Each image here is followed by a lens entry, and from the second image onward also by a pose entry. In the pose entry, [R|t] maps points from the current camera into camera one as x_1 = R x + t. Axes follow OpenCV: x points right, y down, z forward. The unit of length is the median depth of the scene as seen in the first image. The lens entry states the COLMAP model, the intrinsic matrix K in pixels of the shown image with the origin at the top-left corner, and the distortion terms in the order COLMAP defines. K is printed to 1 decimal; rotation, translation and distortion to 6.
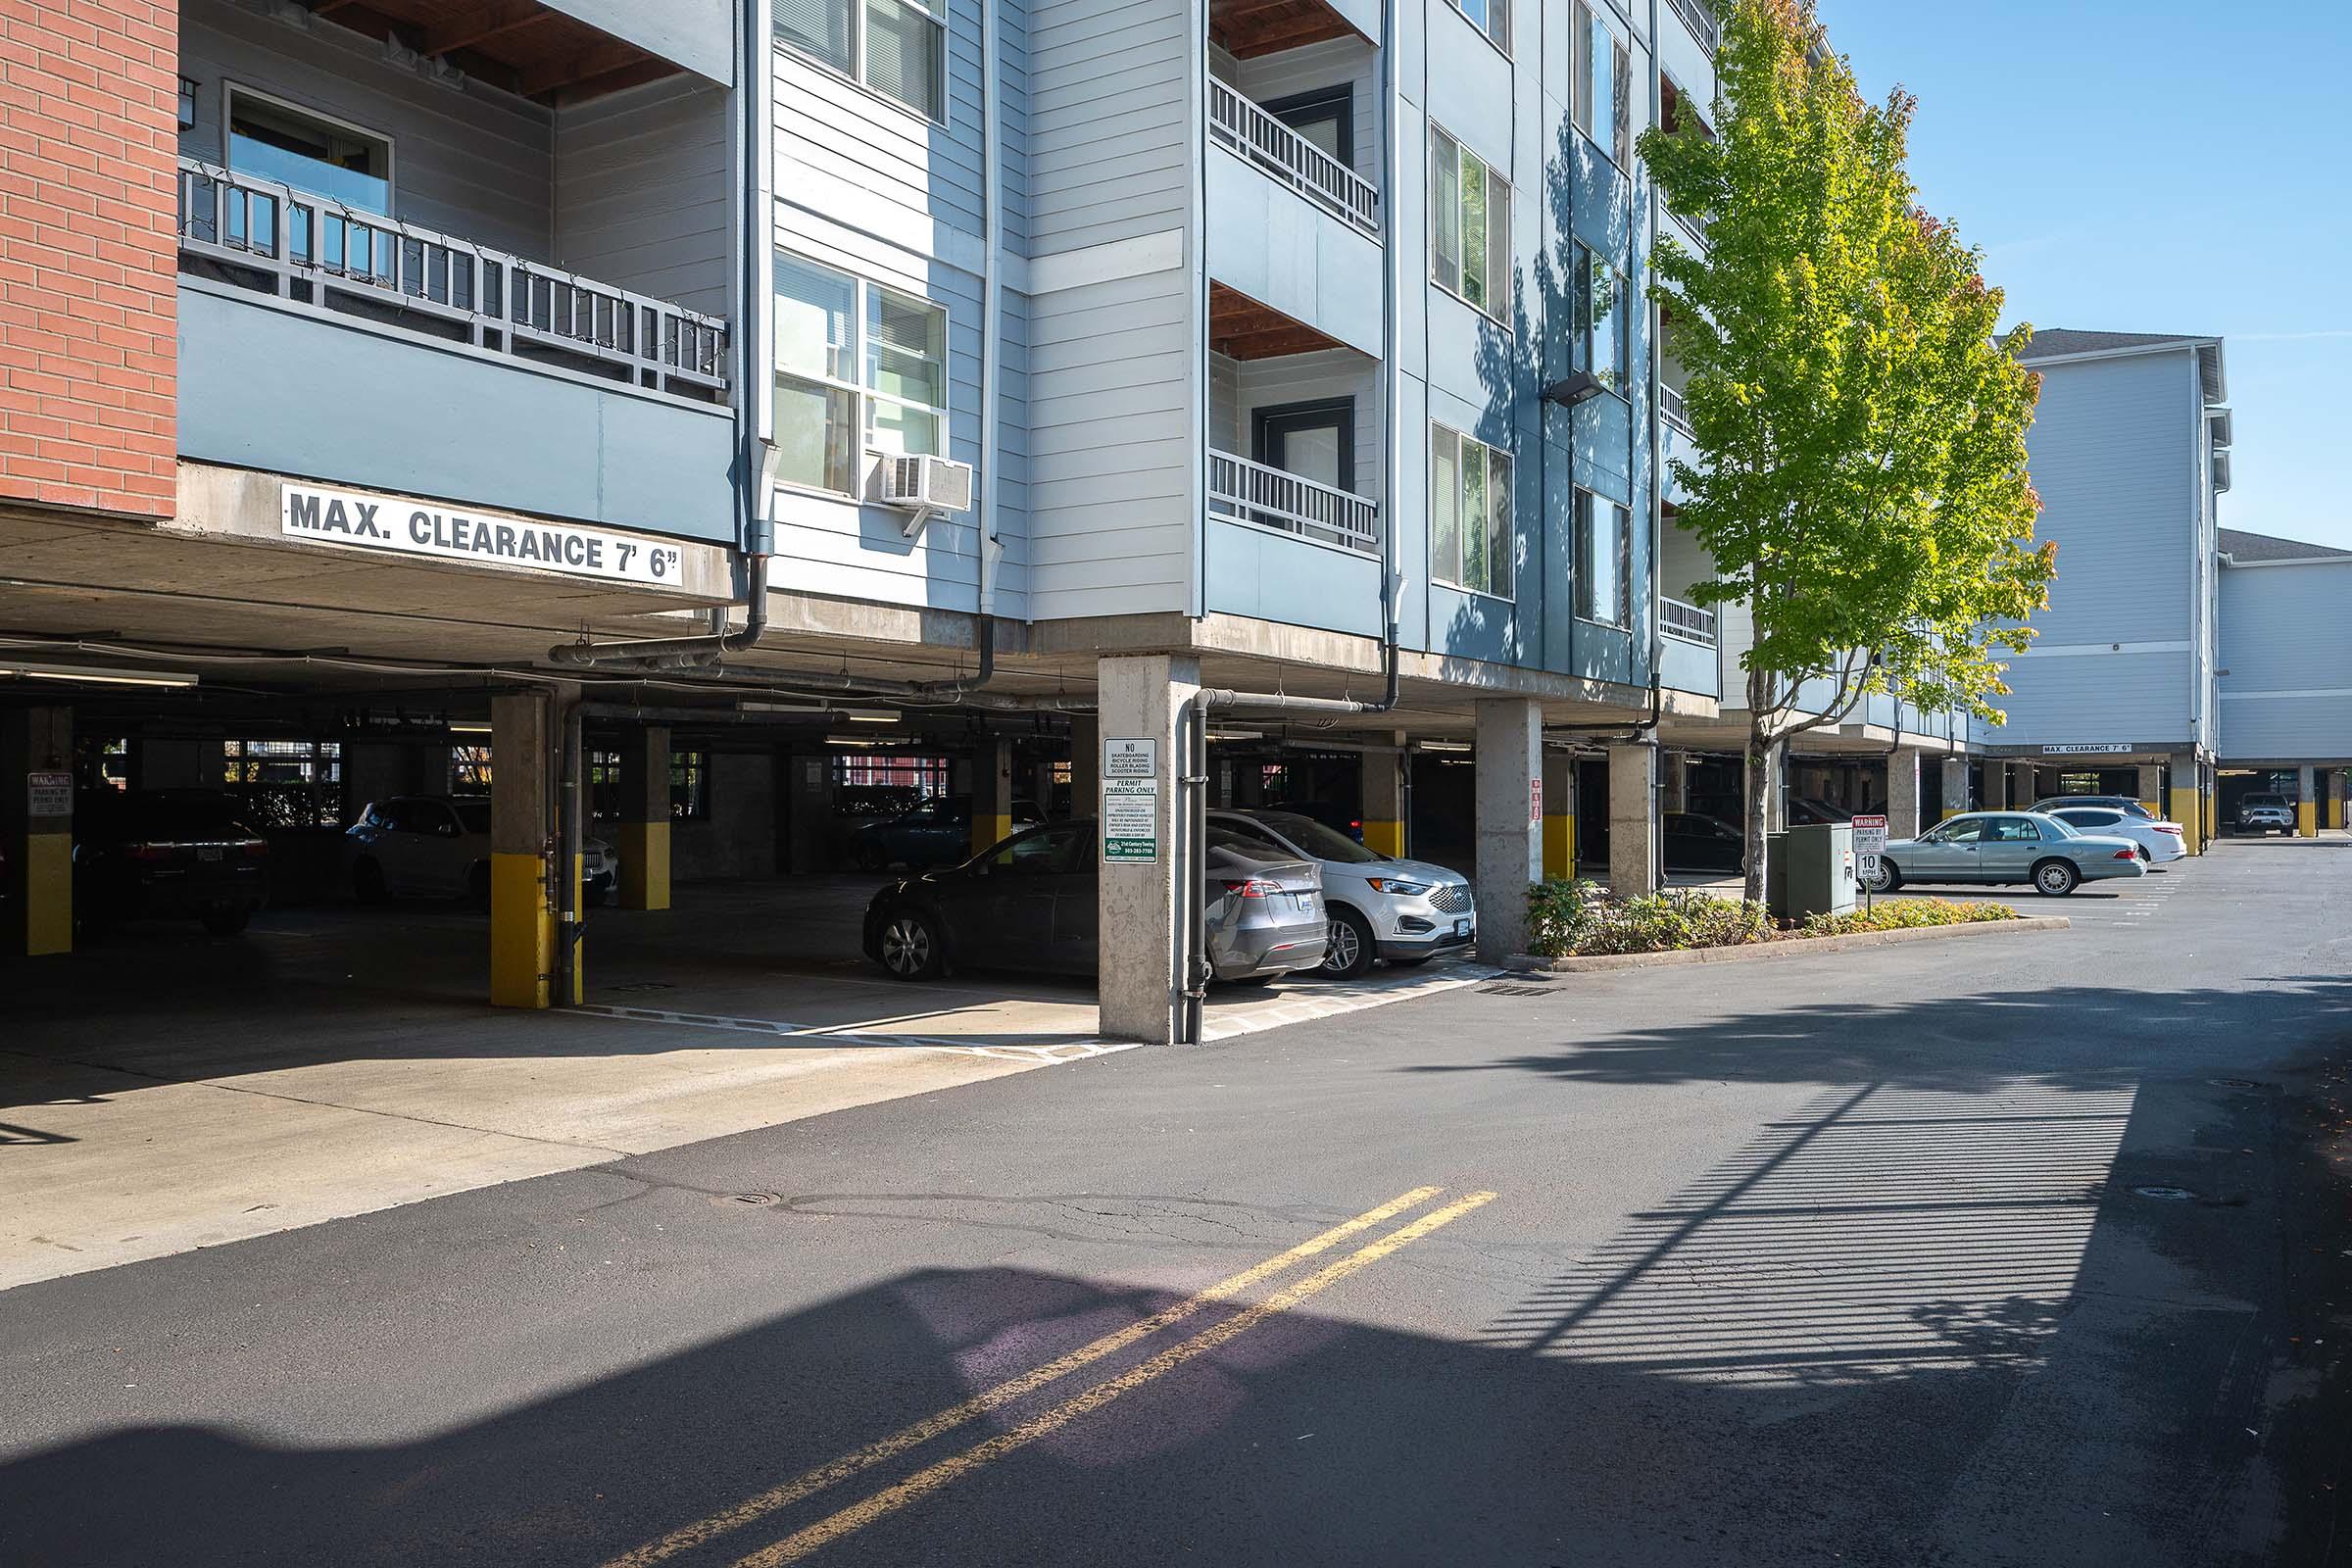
lens RADIAL K [[1769.0, 0, 1176.4], [0, 1769.0, 790.2], [0, 0, 1]] dist [-0.003561, -0.000957]
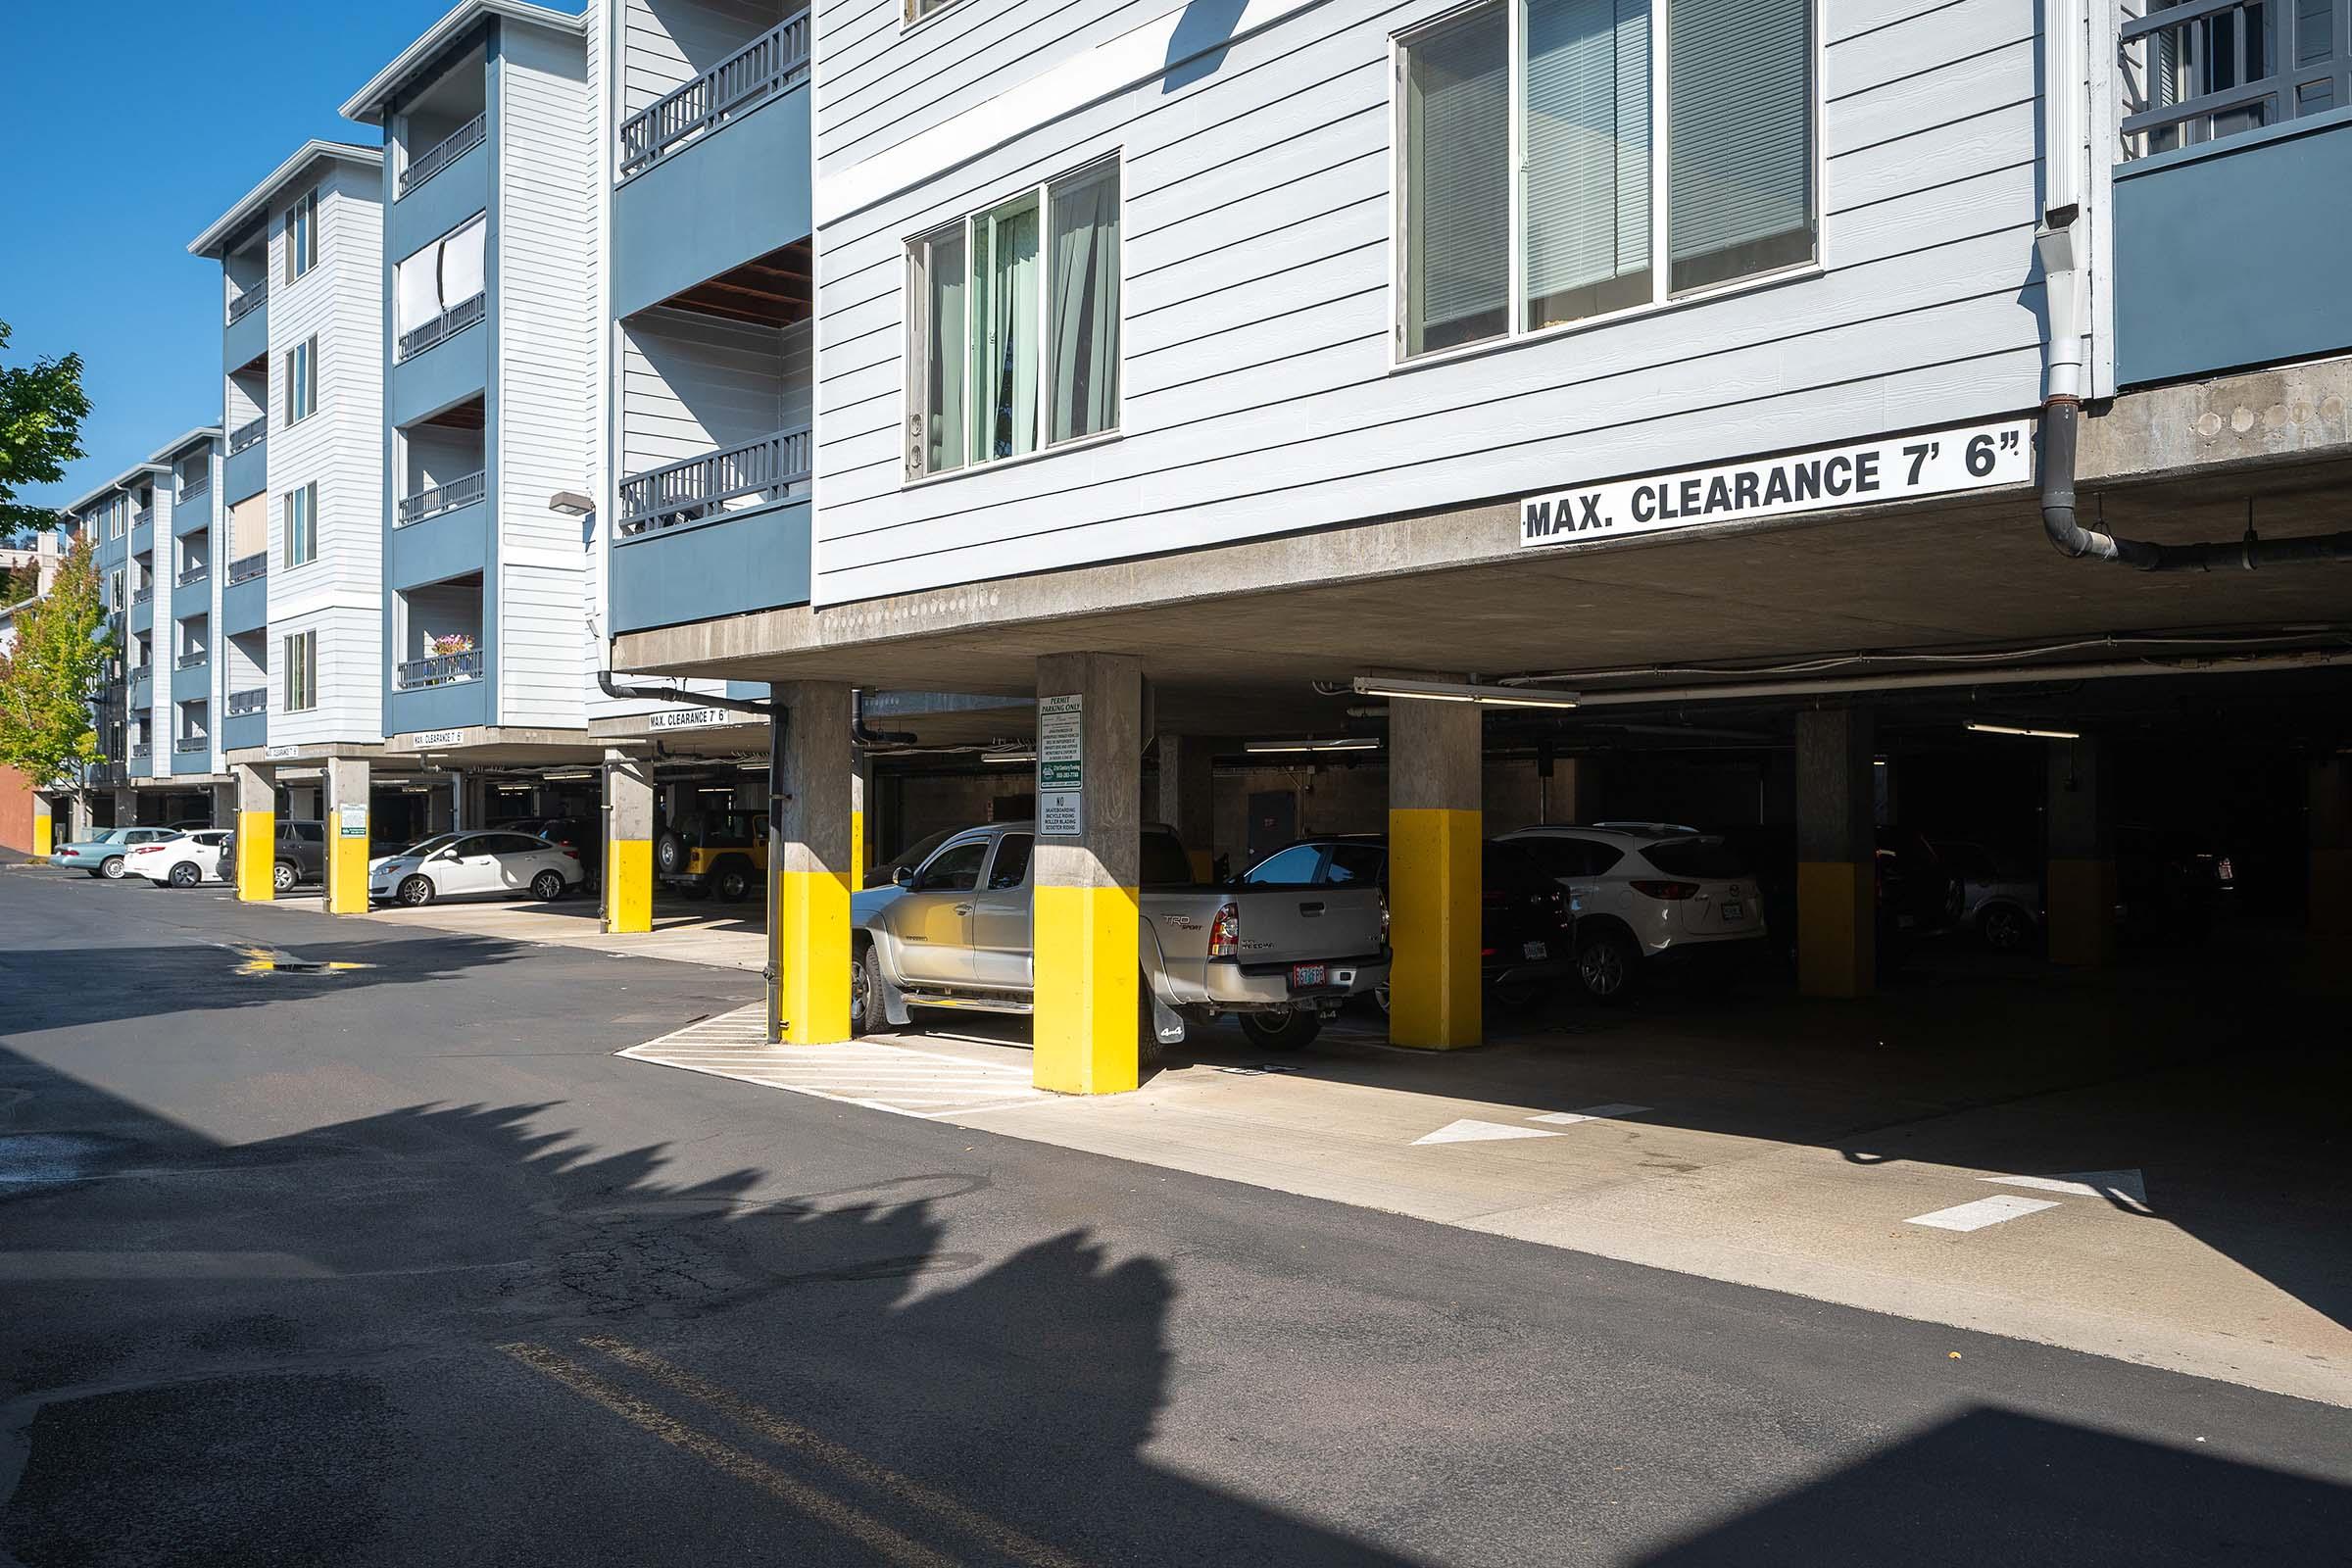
lens RADIAL K [[1924.6, 0, 1175.0], [0, 1924.6, 784.8], [0, 0, 1]] dist [0.008881, 0.000451]
pose [[-0.301664, -0.003552, -0.953408, 0.560205], [0.012182, 0.999897, -0.007580, -0.001467], [0.953337, -0.013901, -0.301590, 1.037938]]
